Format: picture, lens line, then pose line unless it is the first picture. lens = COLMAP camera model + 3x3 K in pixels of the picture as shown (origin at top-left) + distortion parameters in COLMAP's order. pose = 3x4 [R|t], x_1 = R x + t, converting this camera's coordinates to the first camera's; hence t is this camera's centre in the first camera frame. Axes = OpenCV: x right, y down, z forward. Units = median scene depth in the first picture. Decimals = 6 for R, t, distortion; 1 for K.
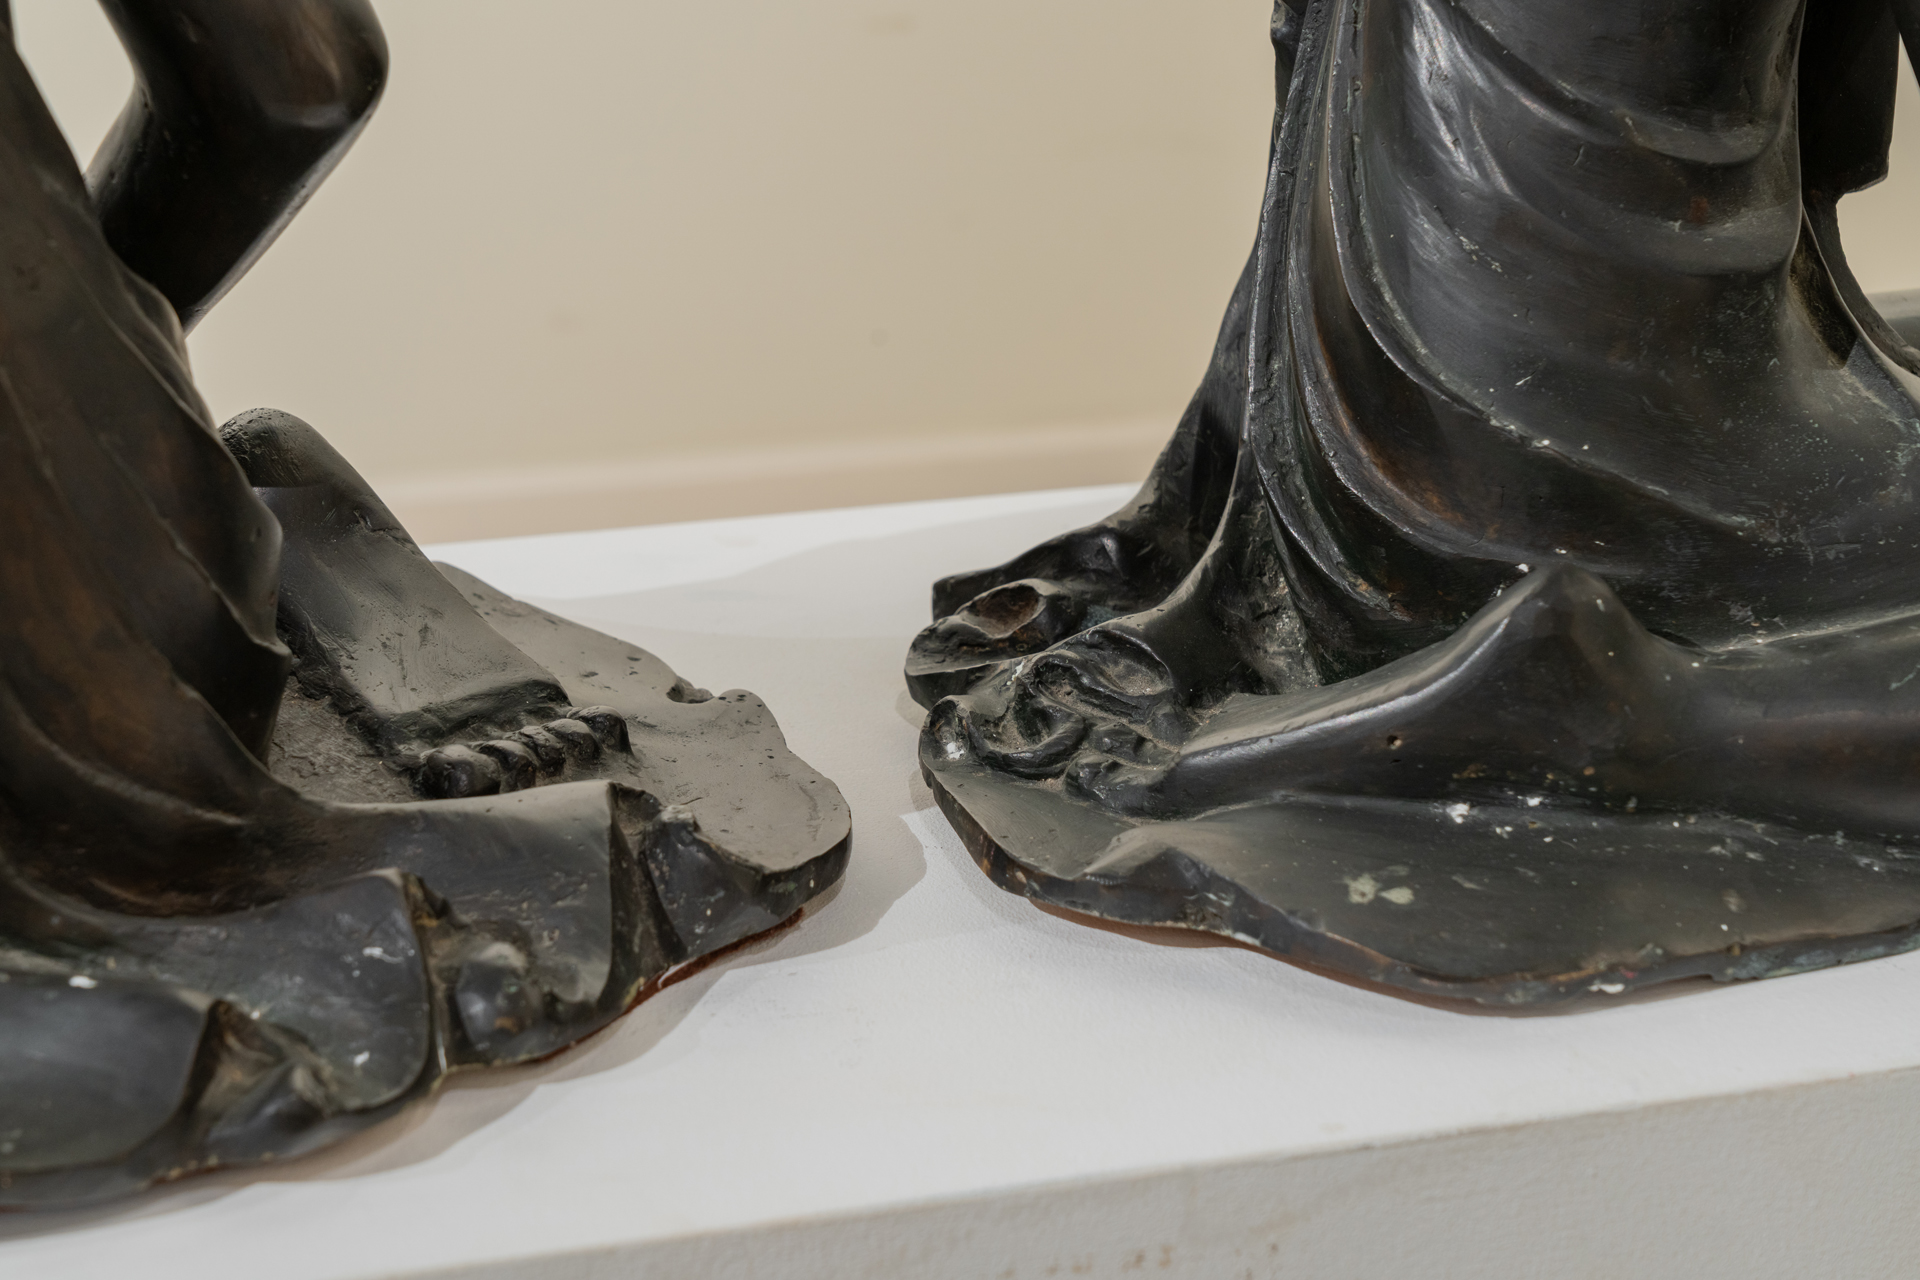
lens RADIAL K [[4164.9, 0, 960.0], [0, 4164.9, 640.0], [0, 0, 1]] dist [0.057907, 0.240732]
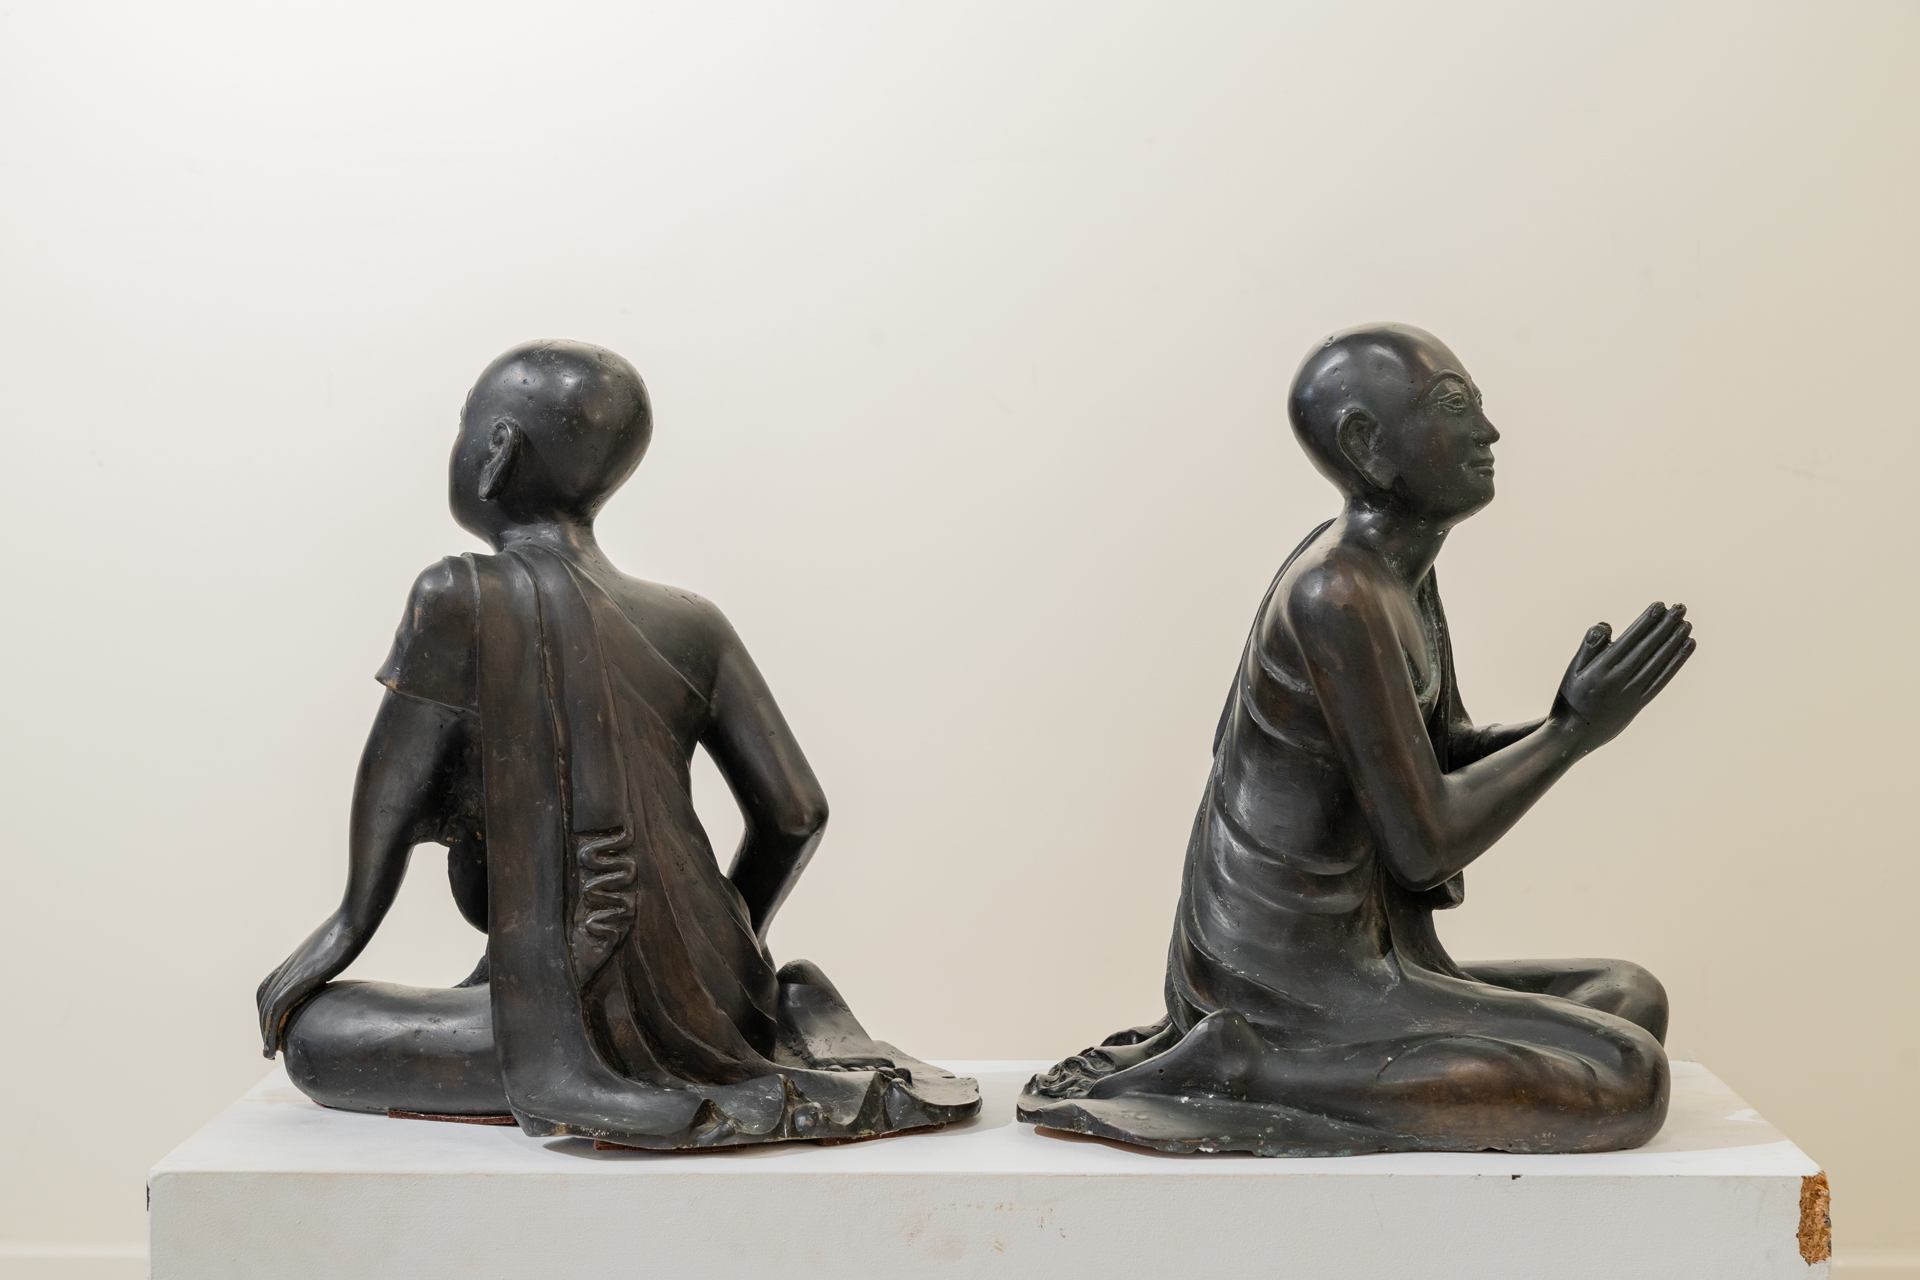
lens RADIAL K [[4164.9, 0, 960.0], [0, 4164.9, 640.0], [0, 0, 1]] dist [0.057907, 0.240732]
pose [[0.949574, 0.004778, -0.313505, 0.817681], [-0.098585, 0.953722, -0.284069, 0.532224], [0.297639, 0.300652, 0.906101, -1.541629]]
